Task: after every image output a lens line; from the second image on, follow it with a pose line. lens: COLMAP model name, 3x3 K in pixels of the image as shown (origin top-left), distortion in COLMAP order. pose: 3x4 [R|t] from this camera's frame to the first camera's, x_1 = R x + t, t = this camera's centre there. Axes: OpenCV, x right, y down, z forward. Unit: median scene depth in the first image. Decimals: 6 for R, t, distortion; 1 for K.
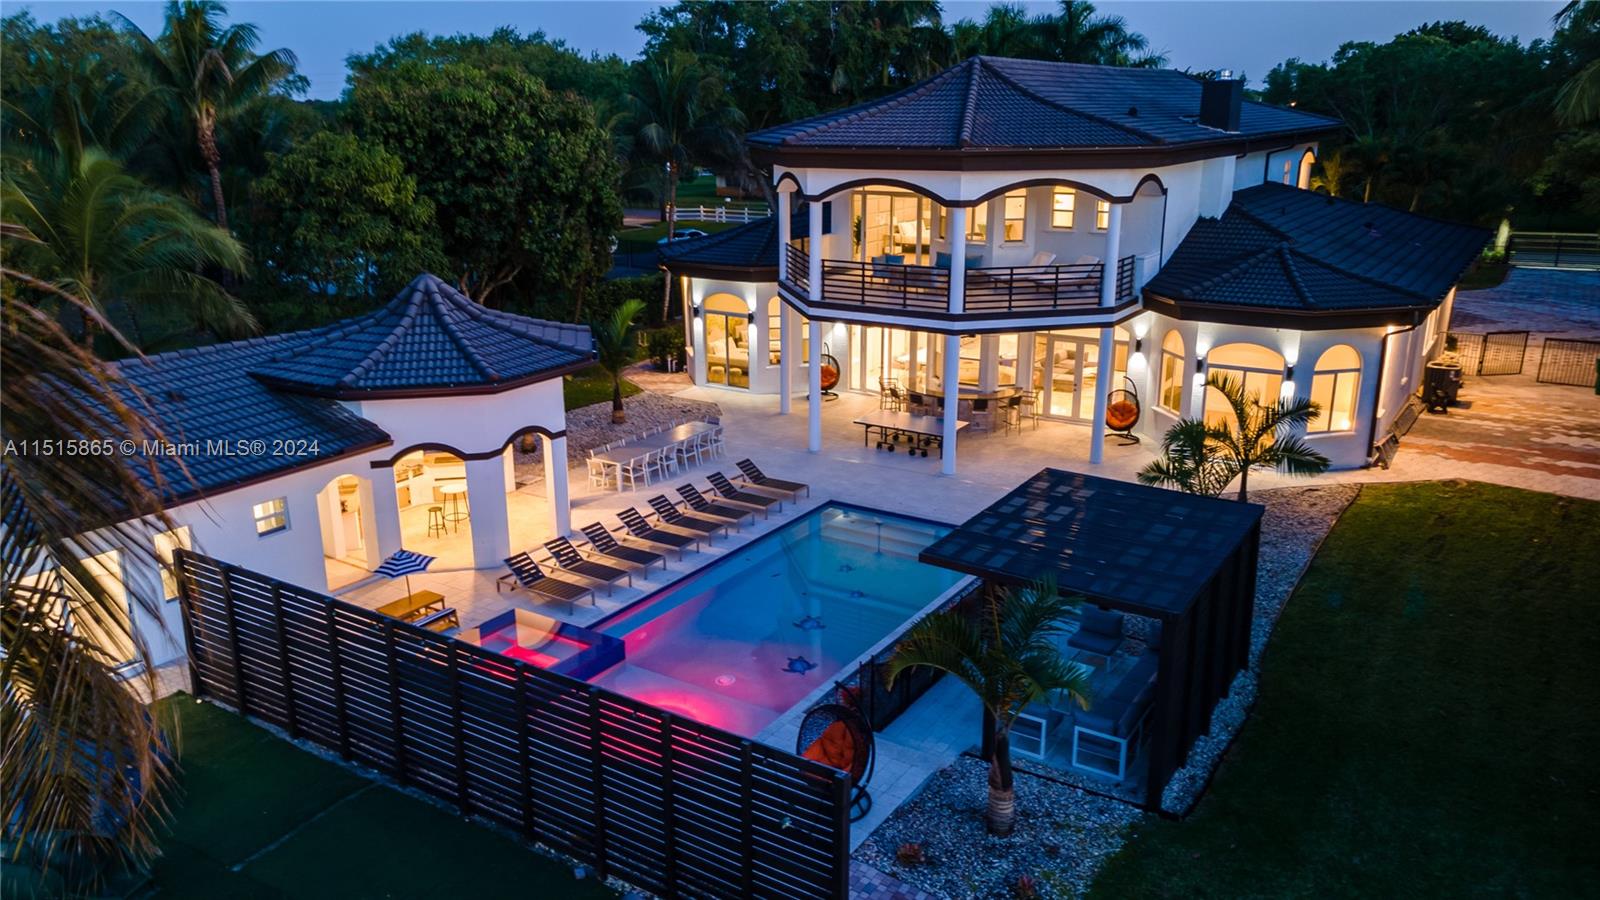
lens RADIAL K [[1179.7, 0, 853.3], [0, 1179.7, 424.9], [0, 0, 1]] dist [0.029393, 0.069362]
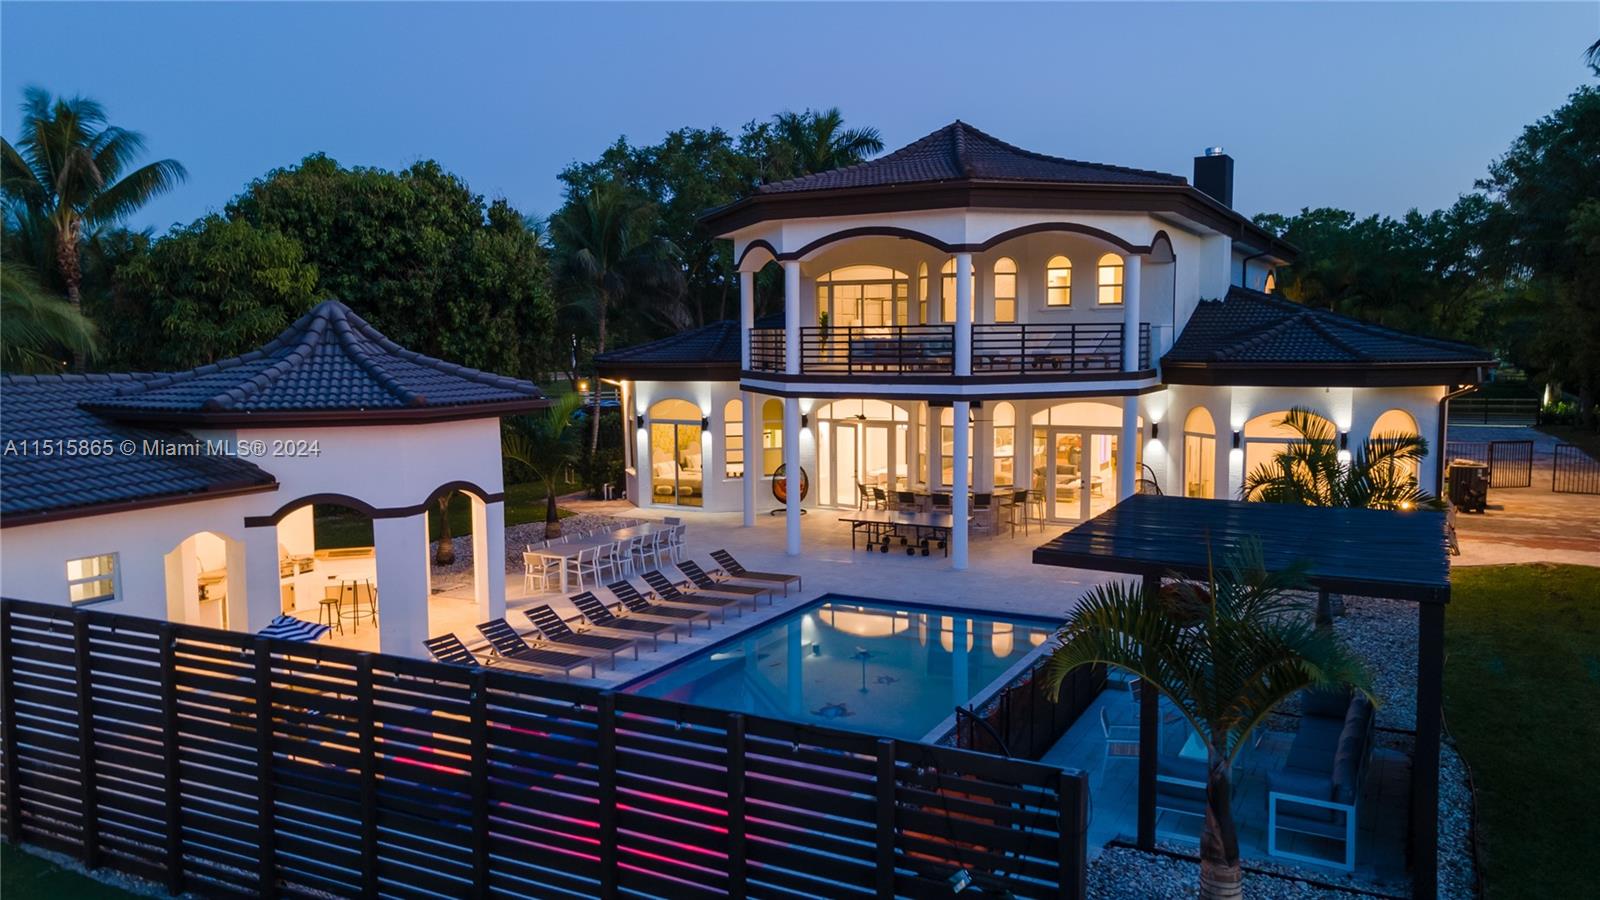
lens RADIAL K [[1179.7, 0, 841.5], [0, 1179.7, 435.2], [0, 0, 1]] dist [0.029393, 0.069362]
pose [[0.996908, -0.018470, 0.076376, -0.058532], [0.031764, 0.983751, -0.176708, 0.083698], [-0.071871, 0.178588, 0.981296, 0.149994]]
